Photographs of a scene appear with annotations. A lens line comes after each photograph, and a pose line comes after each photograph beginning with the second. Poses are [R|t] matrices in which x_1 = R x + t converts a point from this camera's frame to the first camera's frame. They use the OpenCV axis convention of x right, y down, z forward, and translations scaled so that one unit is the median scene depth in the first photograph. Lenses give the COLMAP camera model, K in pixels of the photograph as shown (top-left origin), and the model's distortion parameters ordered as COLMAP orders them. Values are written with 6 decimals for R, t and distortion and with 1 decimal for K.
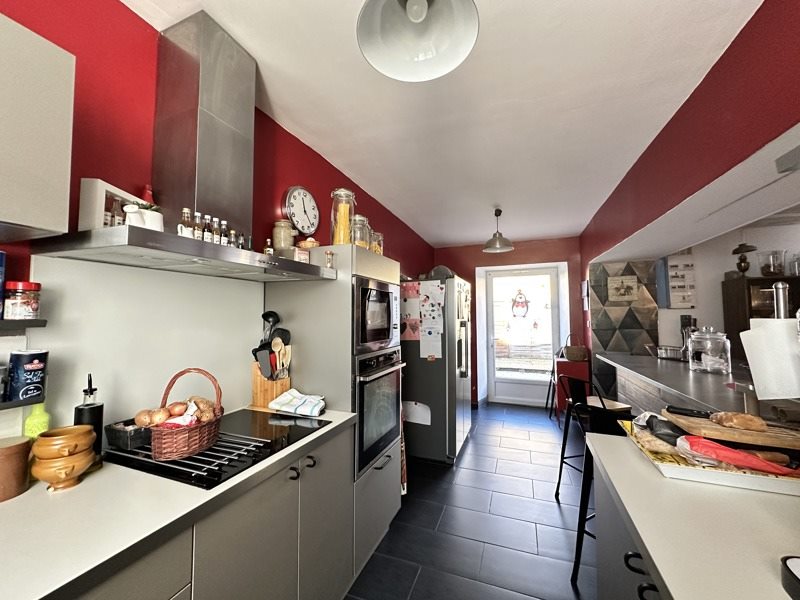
lens RADIAL K [[321.3, 0, 400.0], [0, 321.3, 300.0], [0, 0, 1]] dist [-0.001753, -0.000024]
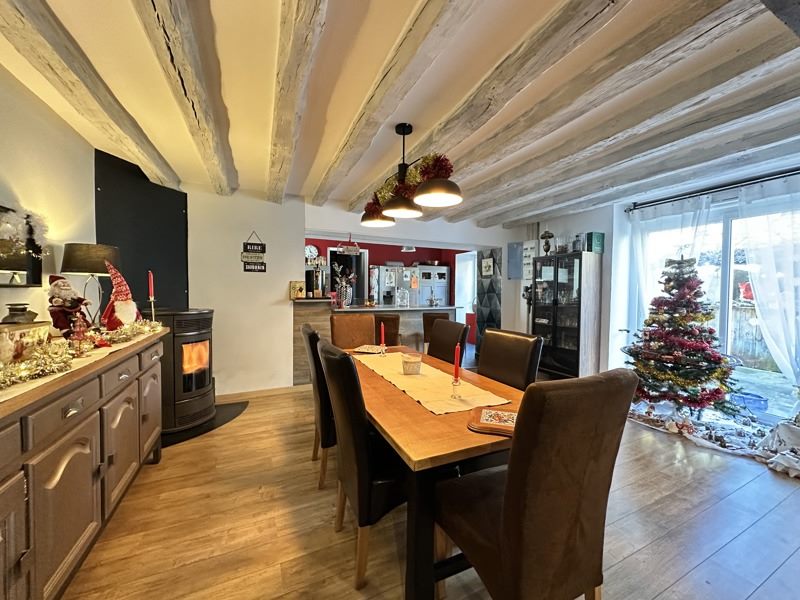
lens RADIAL K [[321.3, 0, 400.0], [0, 321.3, 300.0], [0, 0, 1]] dist [-0.001753, -0.000024]
pose [[0.730091, 0.030184, -0.682683, 1.450072], [0.024583, 0.997217, 0.070380, 0.004639], [0.682908, -0.068167, 0.727317, -0.427840]]
